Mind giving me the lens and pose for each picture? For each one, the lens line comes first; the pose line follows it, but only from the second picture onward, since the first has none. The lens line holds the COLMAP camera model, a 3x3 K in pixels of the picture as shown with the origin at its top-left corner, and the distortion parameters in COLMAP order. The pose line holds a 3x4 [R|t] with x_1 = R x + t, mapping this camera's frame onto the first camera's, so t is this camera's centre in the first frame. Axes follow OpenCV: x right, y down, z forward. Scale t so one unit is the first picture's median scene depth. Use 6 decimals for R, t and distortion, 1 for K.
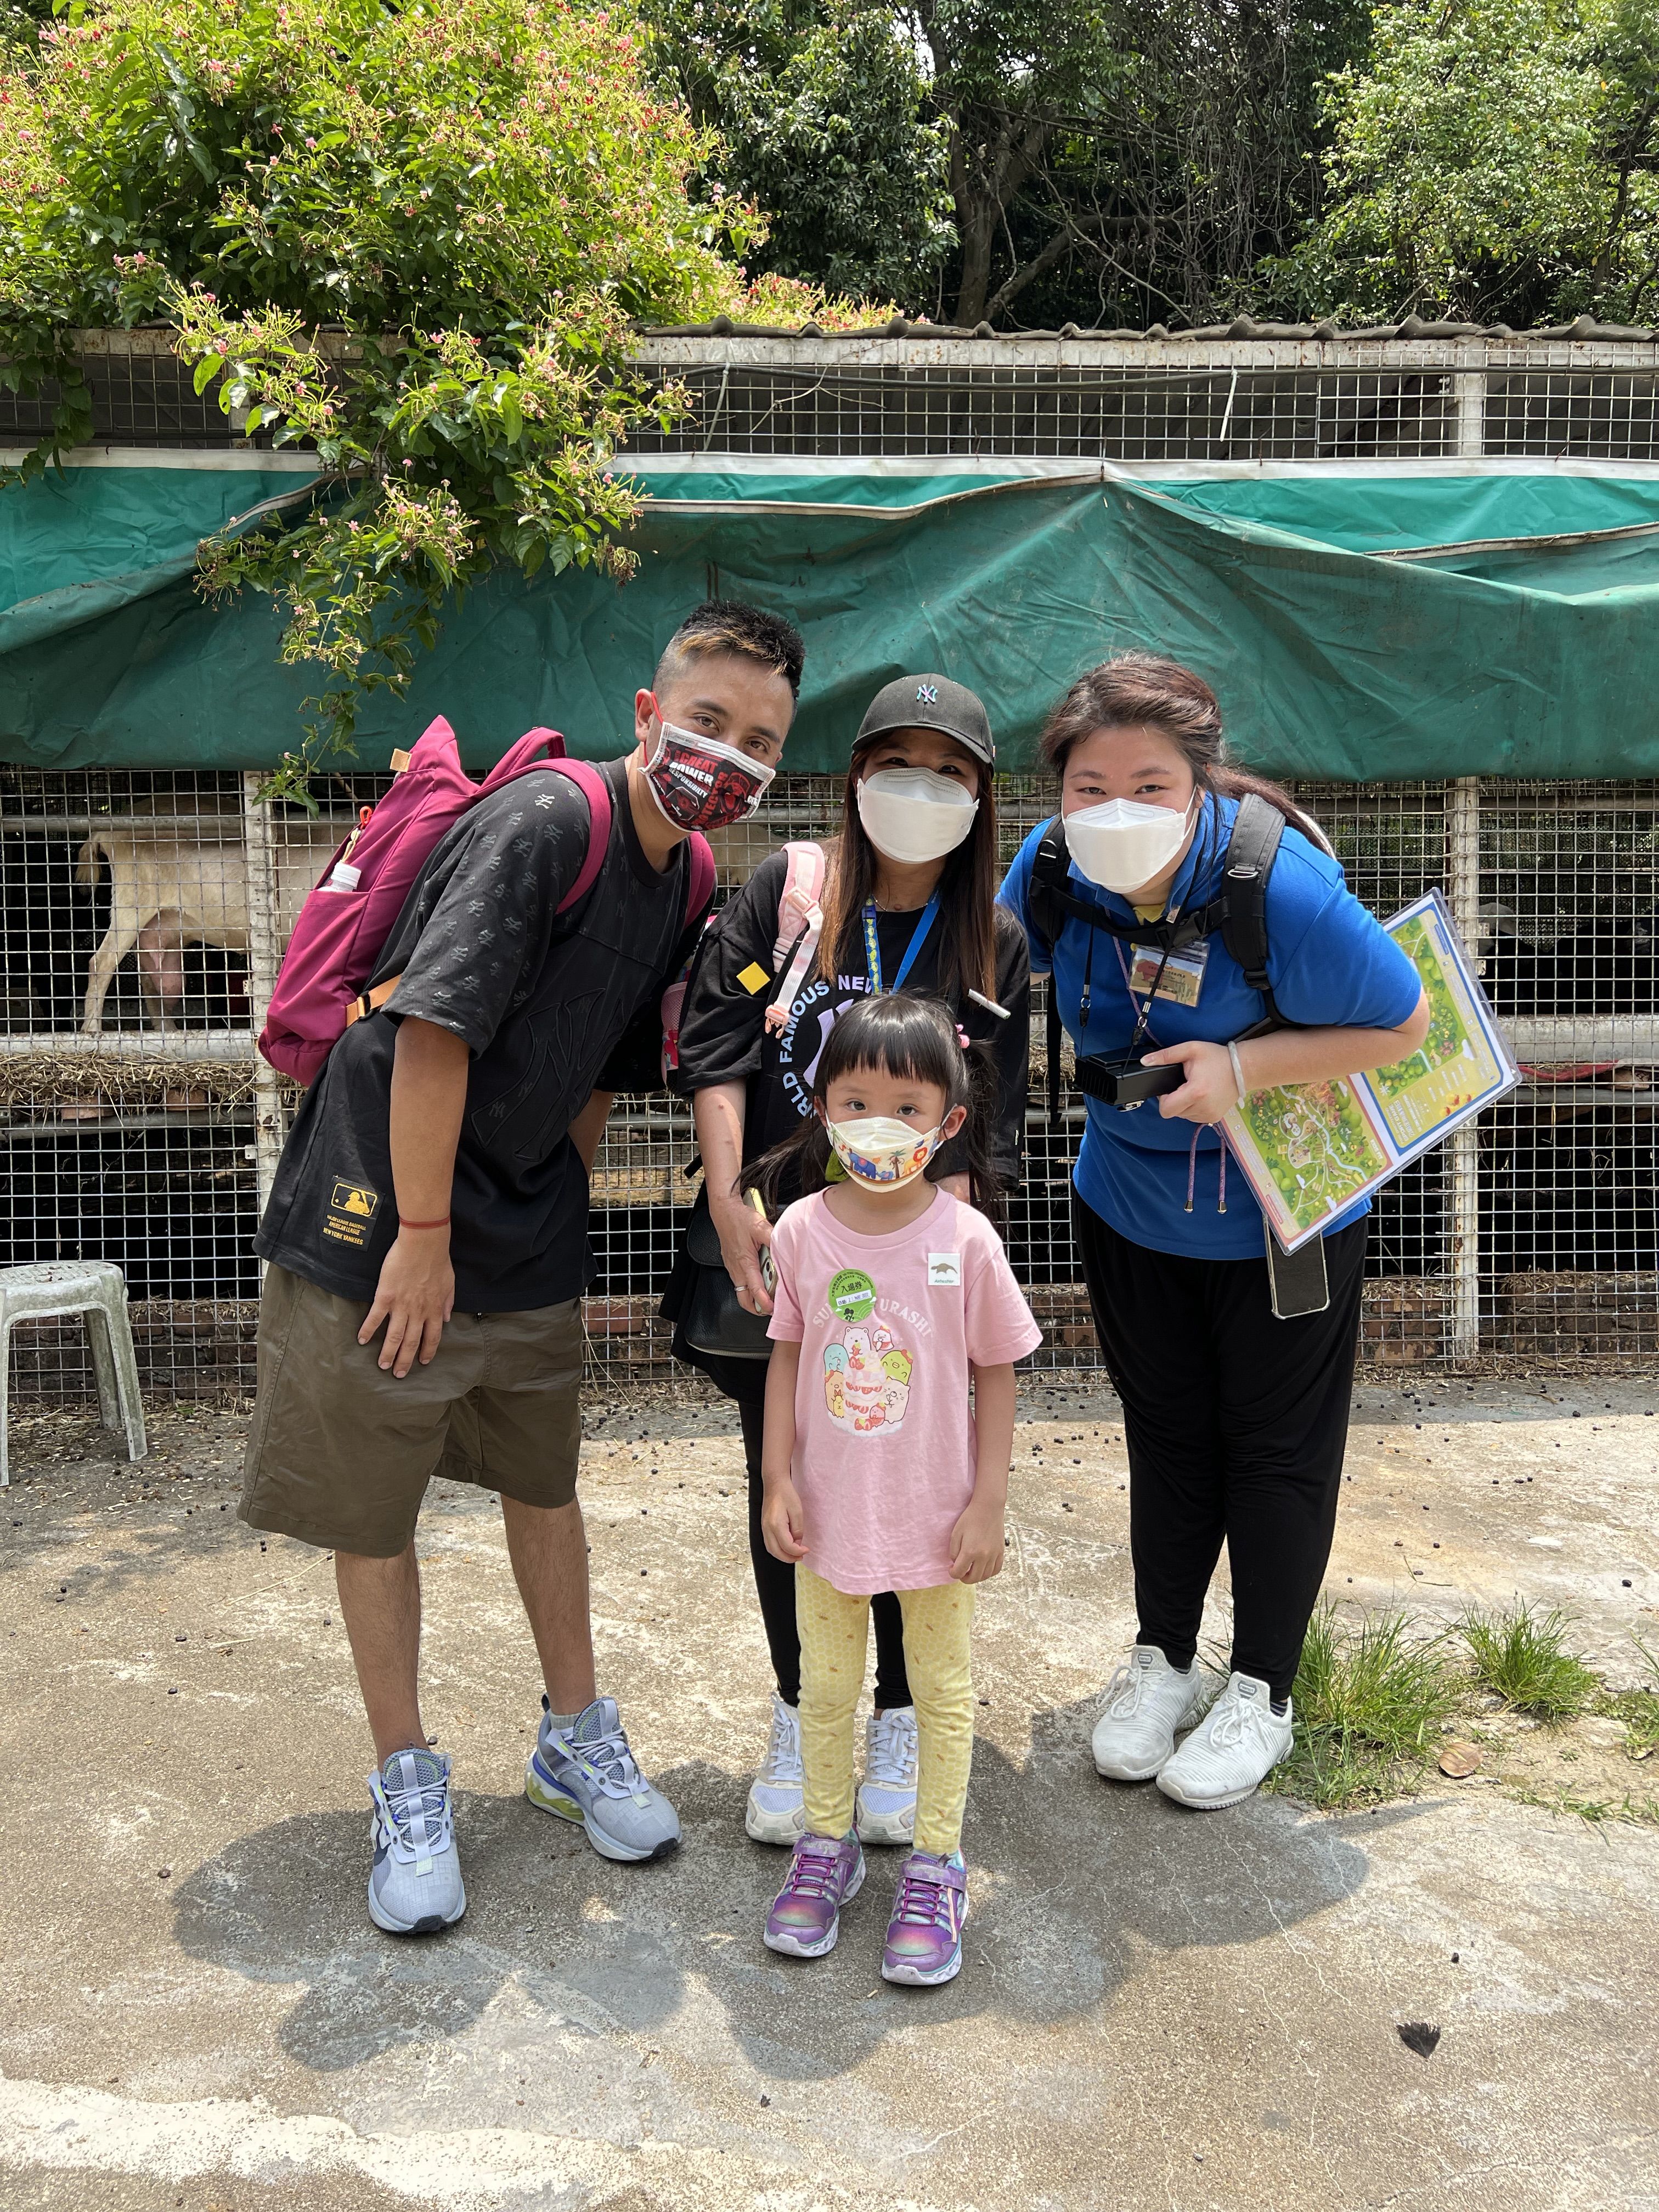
lens RADIAL K [[1649.1, 0, 840.1], [0, 1649.1, 1086.4], [0, 0, 1]] dist [0.029474, -0.043833]
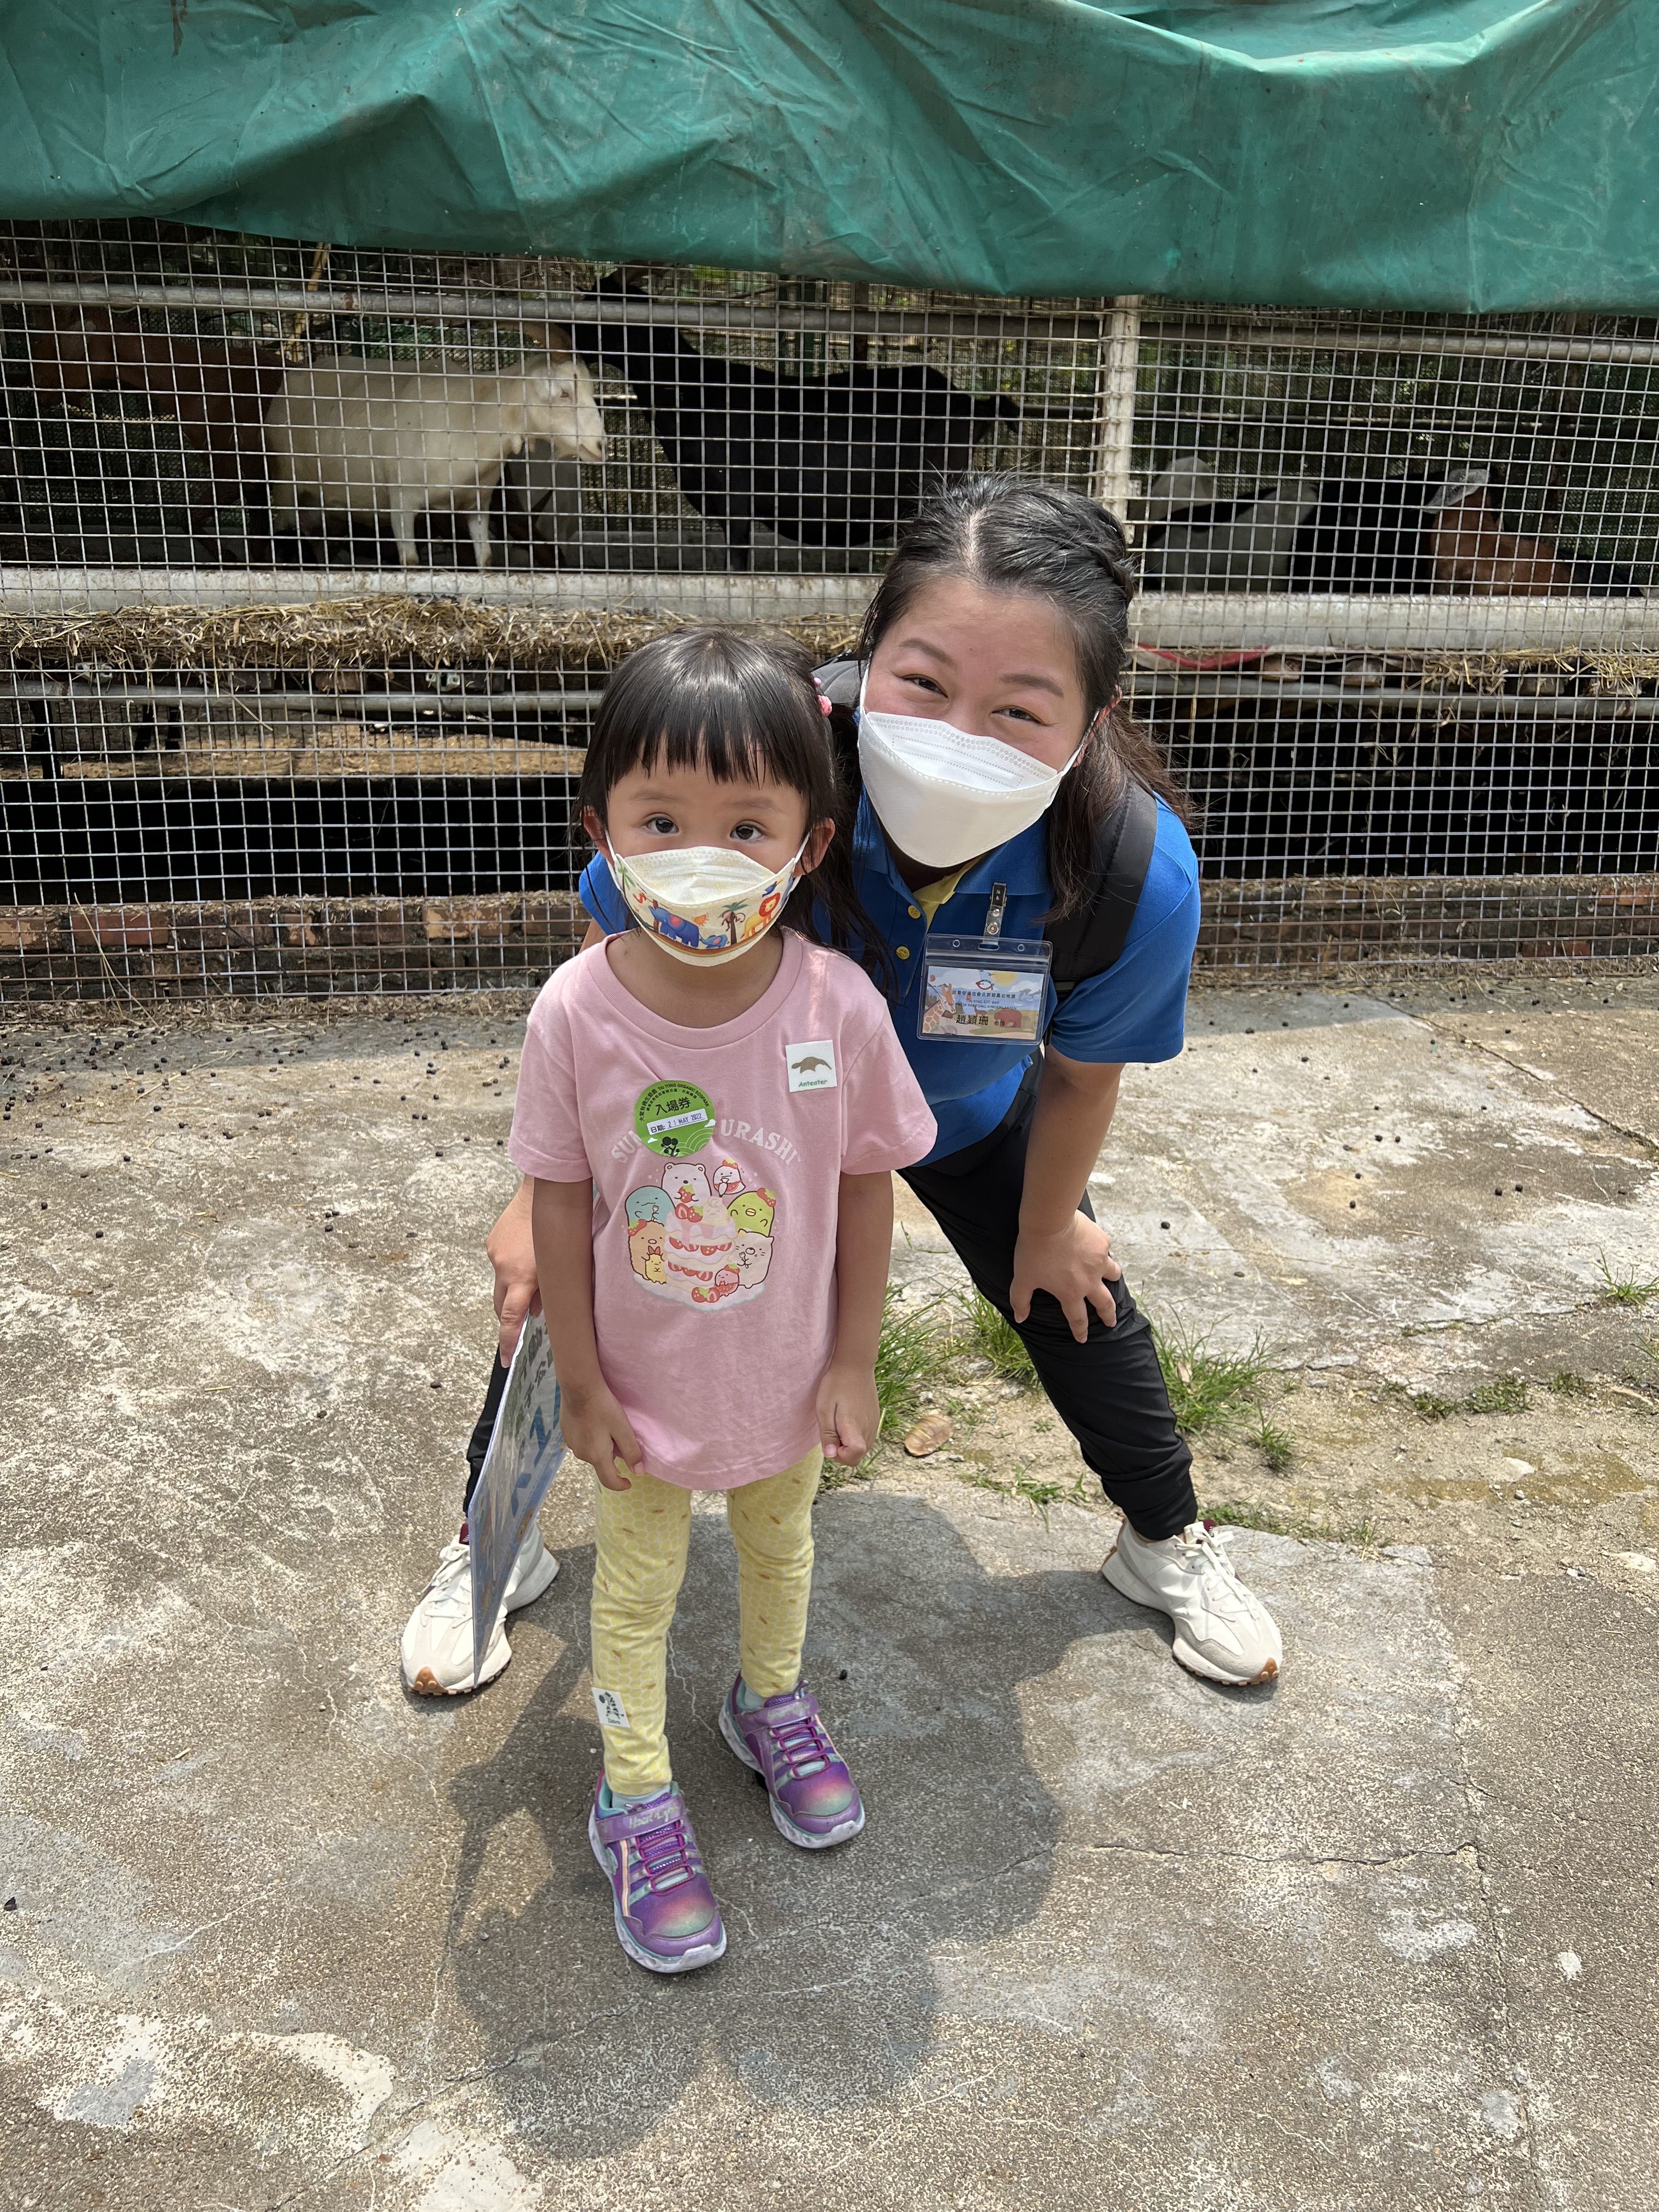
lens RADIAL K [[1649.1, 0, 825.6], [0, 1649.1, 1125.6], [0, 0, 1]] dist [0.029474, -0.043833]
pose [[0.991810, -0.012409, 0.127115, 0.136171], [-0.024168, 0.959052, 0.282198, -0.017916], [-0.125412, -0.282959, 0.950898, 0.112553]]
